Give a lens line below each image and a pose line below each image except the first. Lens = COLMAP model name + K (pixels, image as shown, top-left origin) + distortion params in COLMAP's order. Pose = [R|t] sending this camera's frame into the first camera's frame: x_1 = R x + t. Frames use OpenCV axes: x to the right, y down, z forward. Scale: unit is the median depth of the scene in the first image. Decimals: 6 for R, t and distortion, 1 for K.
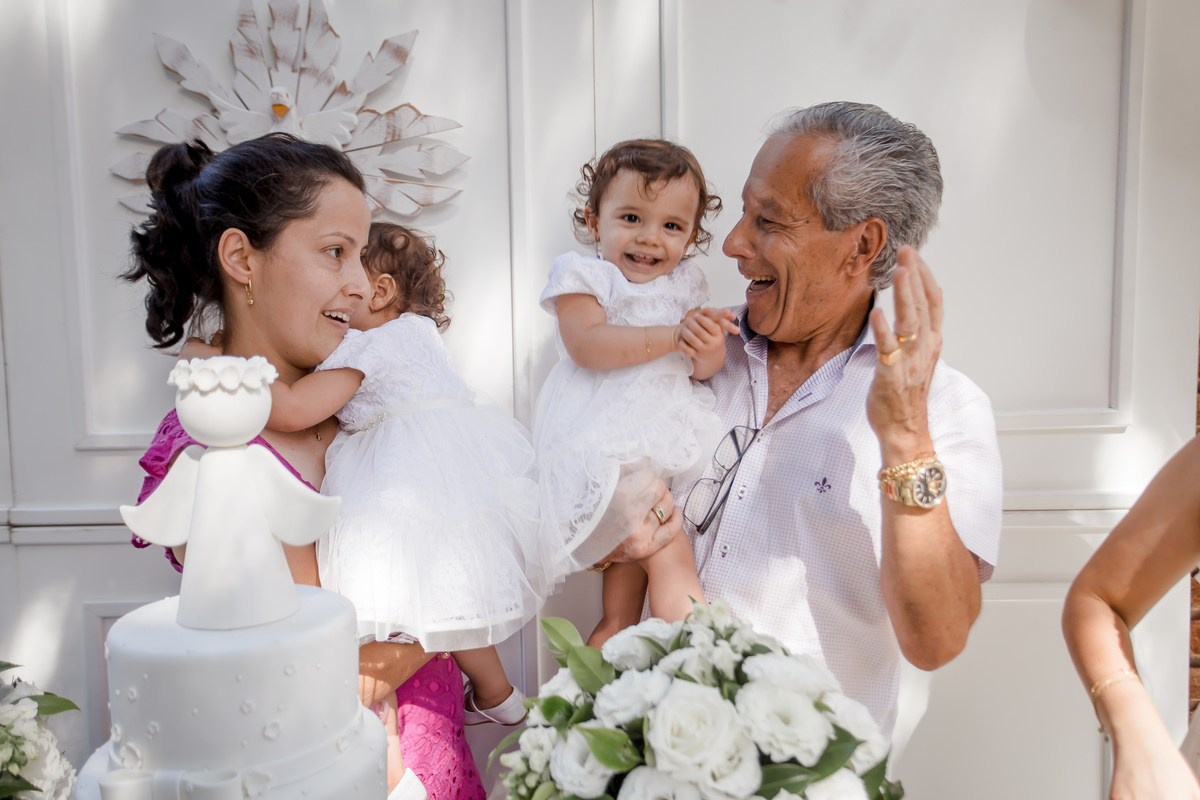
lens RADIAL K [[1094.3, 0, 595.1], [0, 1094.3, 402.7], [0, 0, 1]] dist [-0.000709, 0.007197]
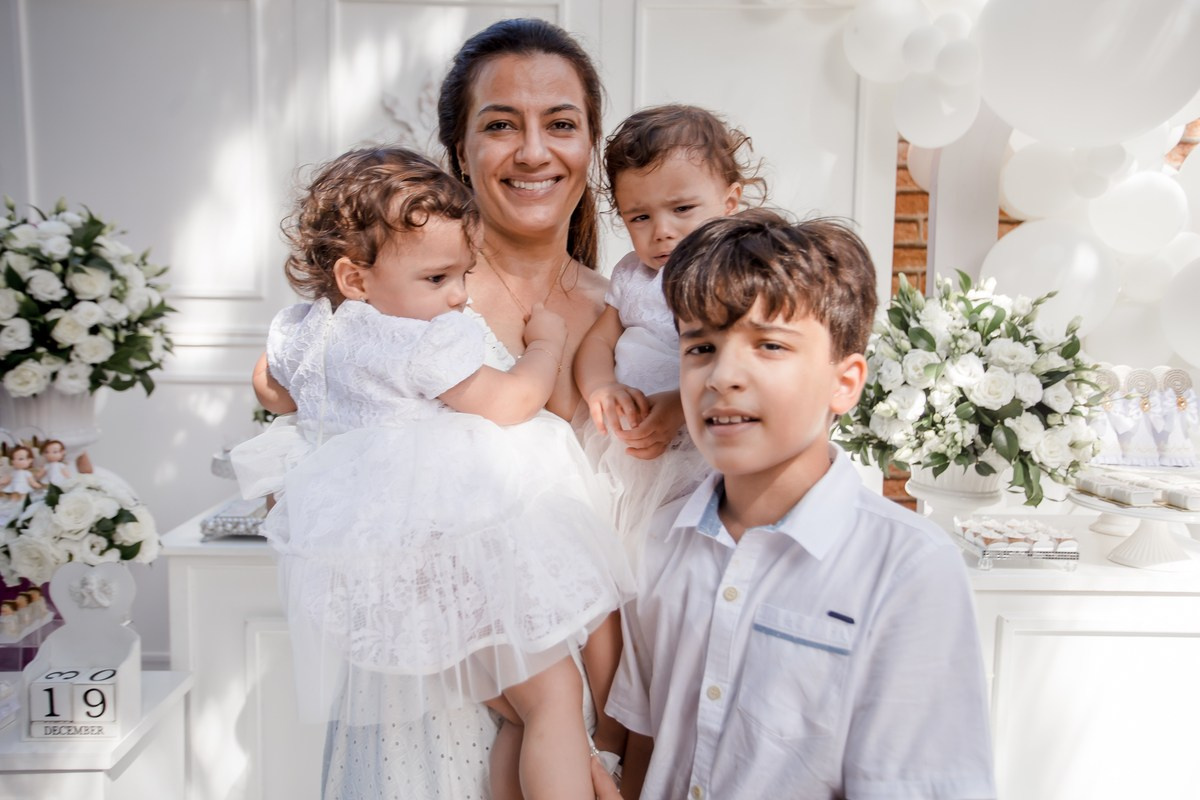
lens RADIAL K [[980.7, 0, 600.7], [0, 980.7, 401.5], [0, 0, 1]] dist [-0.027942, 0.077766]
pose [[0.999046, 0.023799, 0.036626, -0.053173], [-0.024711, 0.999390, 0.024674, 0.177519], [-0.036016, -0.025556, 0.999024, -0.821946]]
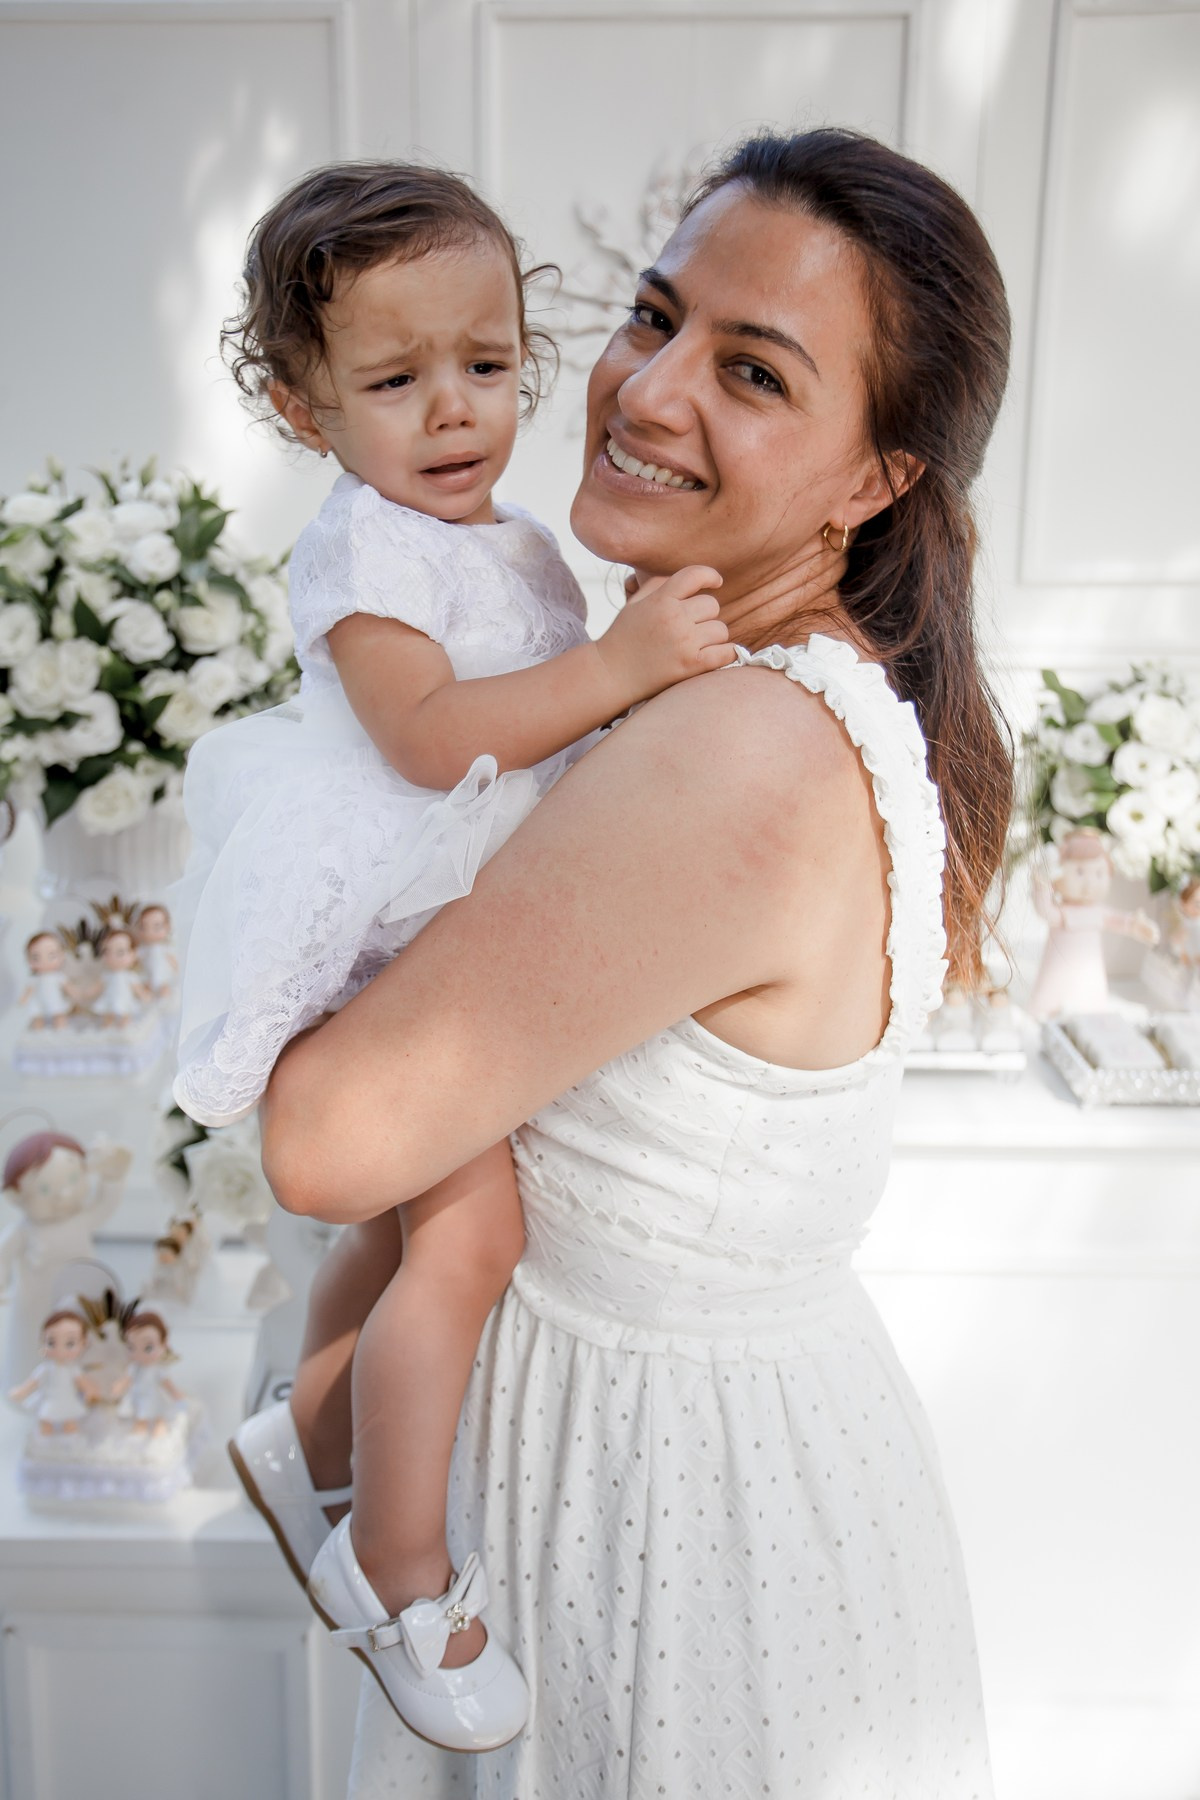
lens RADIAL K [[1603.4, 0, 582.1], [0, 1603.4, 832.9], [0, 0, 1]] dist [-0.021988, 0.064316]
pose [[0.999407, 0.021525, -0.026881, -0.339718], [-0.017507, 0.989760, 0.141661, 0.068605], [0.029655, -0.141106, 0.989550, -0.673581]]
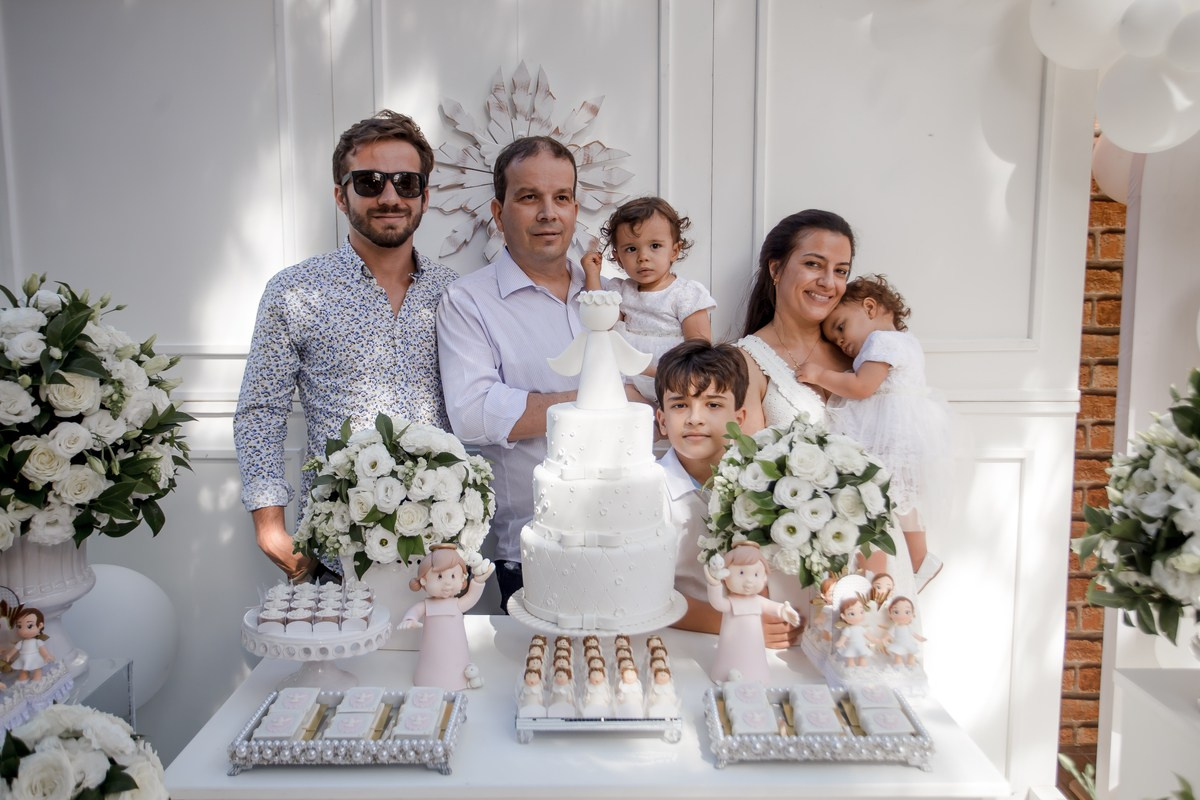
lens RADIAL K [[1035.6, 0, 599.5], [0, 1035.6, 402.2], [0, 0, 1]] dist [-0.012674, 0.063497]
pose [[0.999919, 0.012566, -0.001941, -0.159646], [-0.012475, 0.999077, 0.041096, 0.047951], [0.002456, -0.041068, 0.999153, -0.537163]]
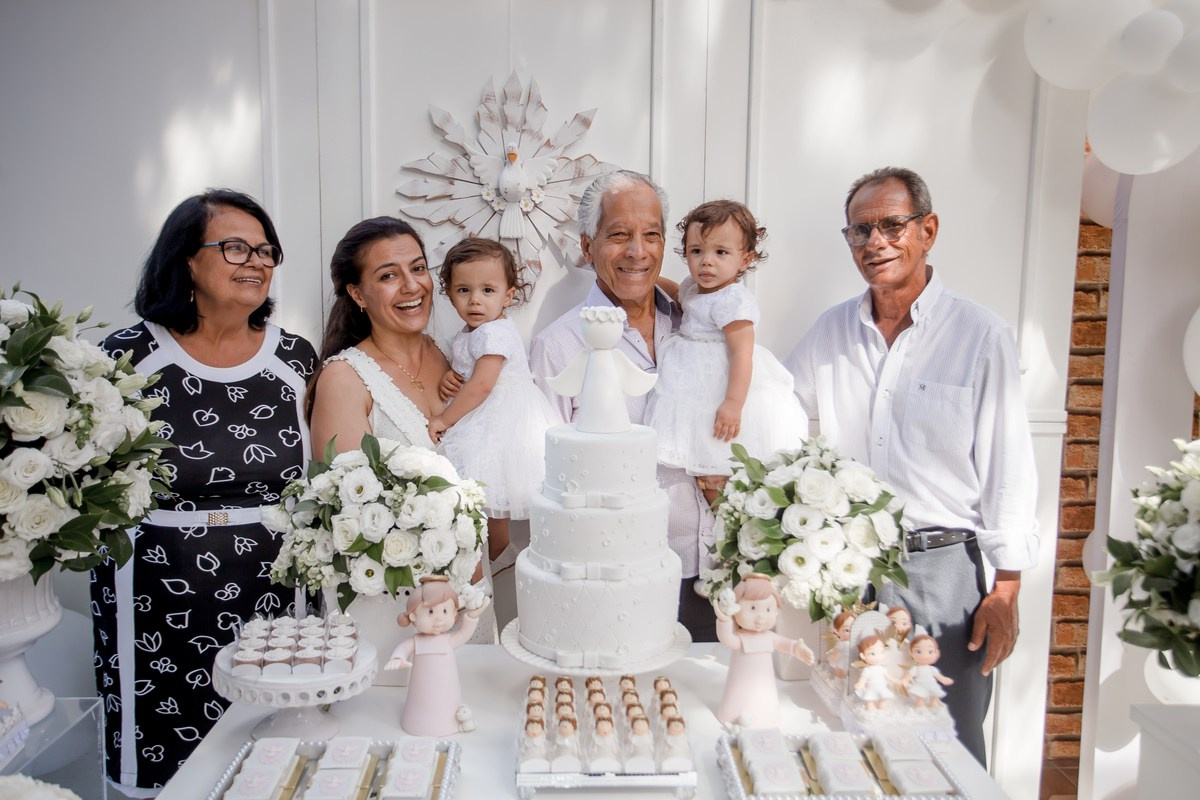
lens RADIAL K [[980.7, 0, 600.7], [0, 980.7, 401.5], [0, 0, 1]] dist [-0.027942, 0.077766]
pose [[0.999237, 0.021443, 0.032638, -0.192593], [-0.022464, 0.999259, 0.031261, 0.039985], [-0.031944, -0.031970, 0.998978, -0.426979]]
